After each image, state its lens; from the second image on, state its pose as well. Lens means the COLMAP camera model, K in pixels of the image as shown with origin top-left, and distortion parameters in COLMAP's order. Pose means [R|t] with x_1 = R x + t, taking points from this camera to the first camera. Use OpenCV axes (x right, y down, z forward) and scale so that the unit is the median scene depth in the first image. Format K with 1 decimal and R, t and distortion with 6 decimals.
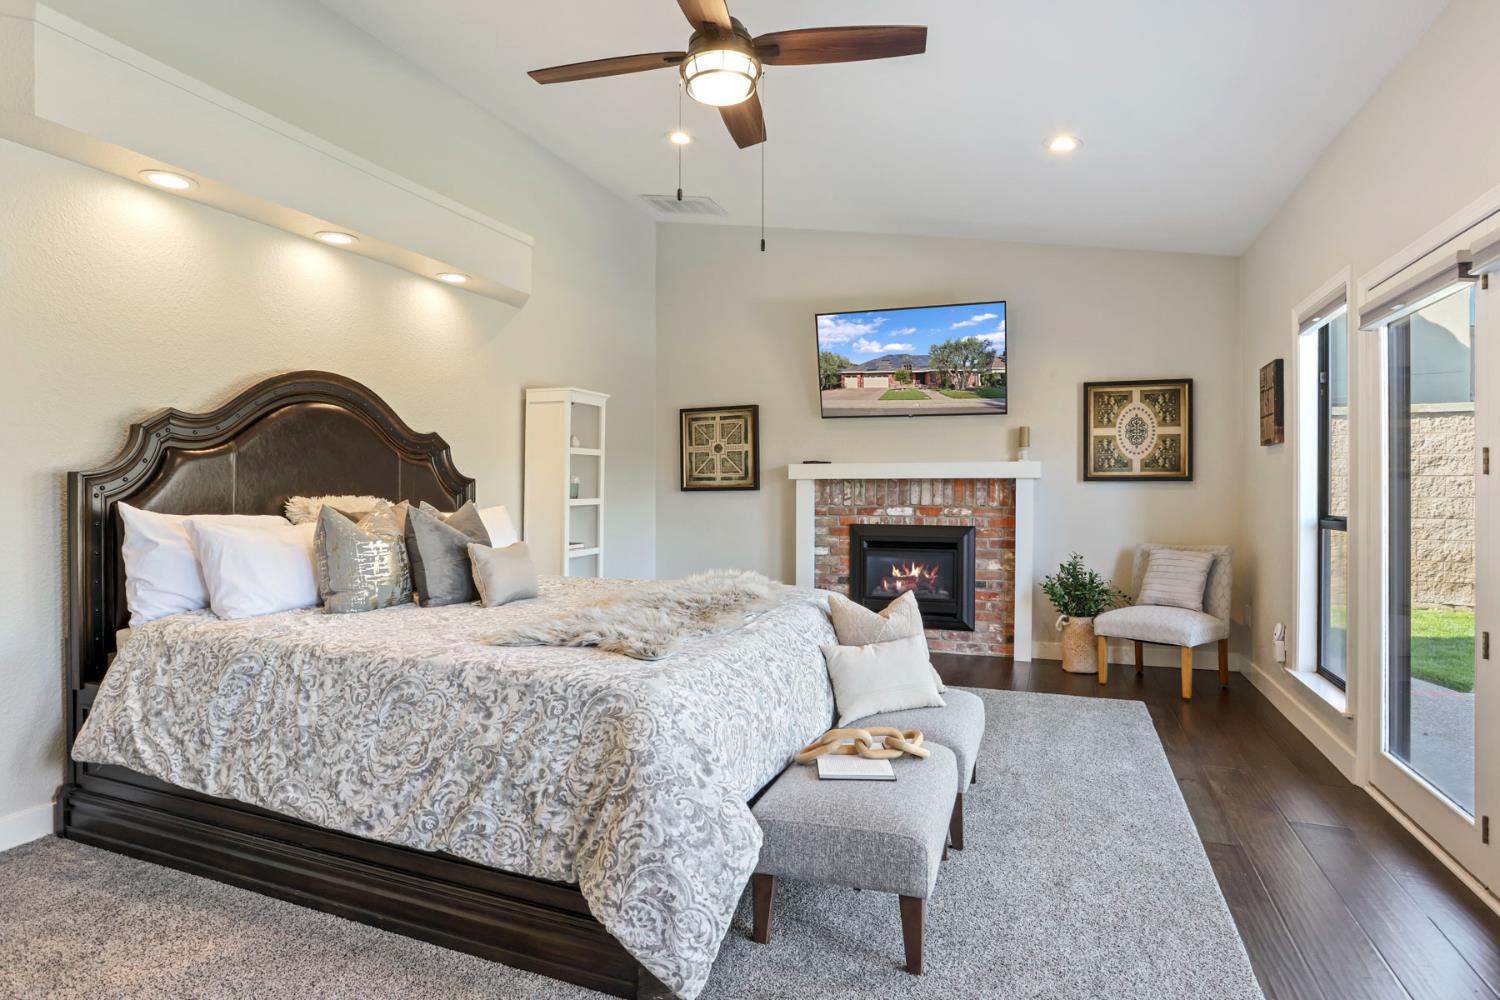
lens RADIAL K [[784.6, 0, 750.0], [0, 784.6, 500.0], [0, 0, 1]] dist [-0.073863, 0.033612]
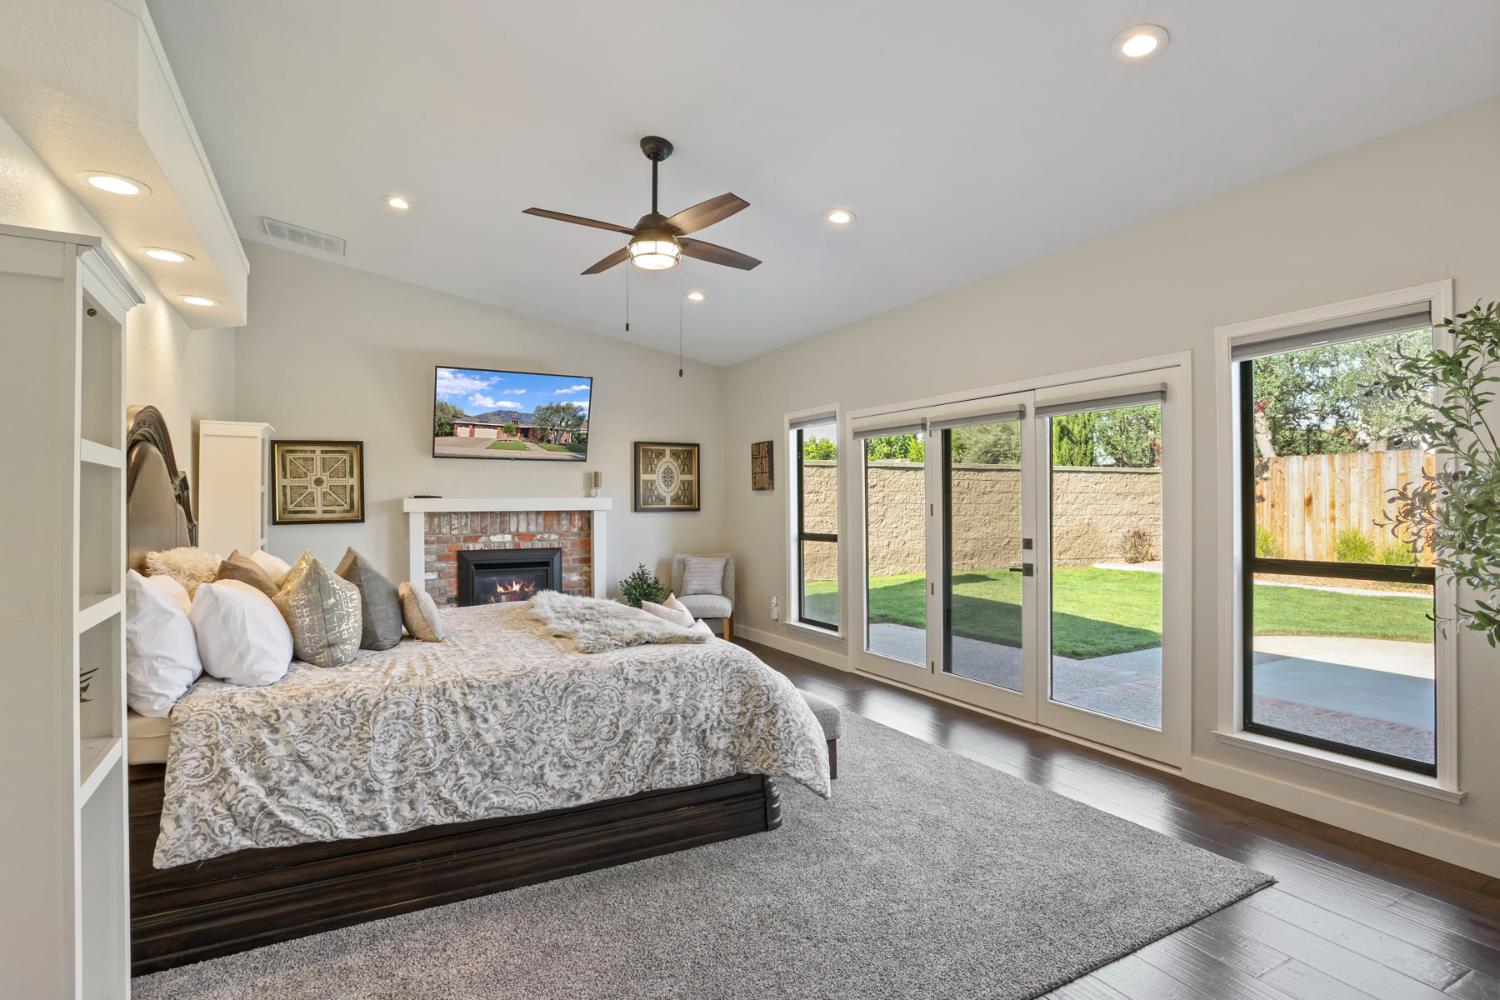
lens RADIAL K [[737.6, 0, 742.7], [0, 737.6, 496.0], [0, 0, 1]] dist [-0.067015, 0.027418]
pose [[0.660128, 0.003509, 0.751145, -0.467042], [0.016253, 0.999688, -0.018953, -0.026108], [-0.750977, 0.024720, 0.659865, -0.025769]]
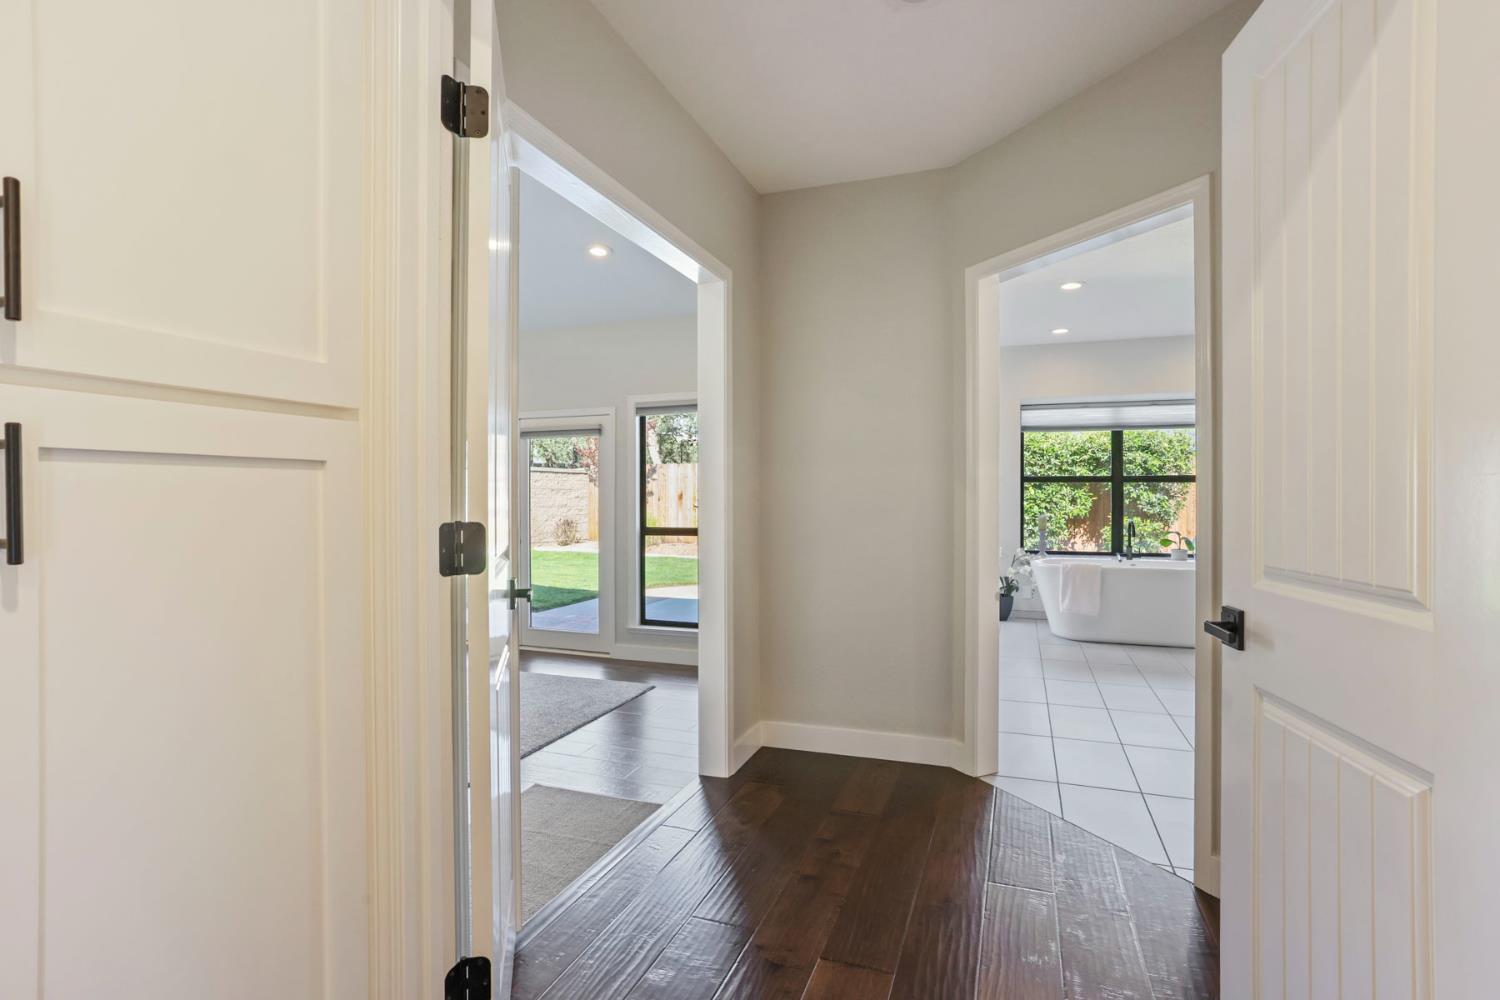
lens RADIAL K [[738.4, 0, 750.0], [0, 738.4, 500.0], [0, 0, 1]] dist [-0.000805, 0.000105]
pose [[-0.035650, -0.006264, 0.999345, -0.847749], [0.017250, 0.999828, 0.006882, -0.023826], [-0.999215, 0.017484, -0.035536, -0.067621]]
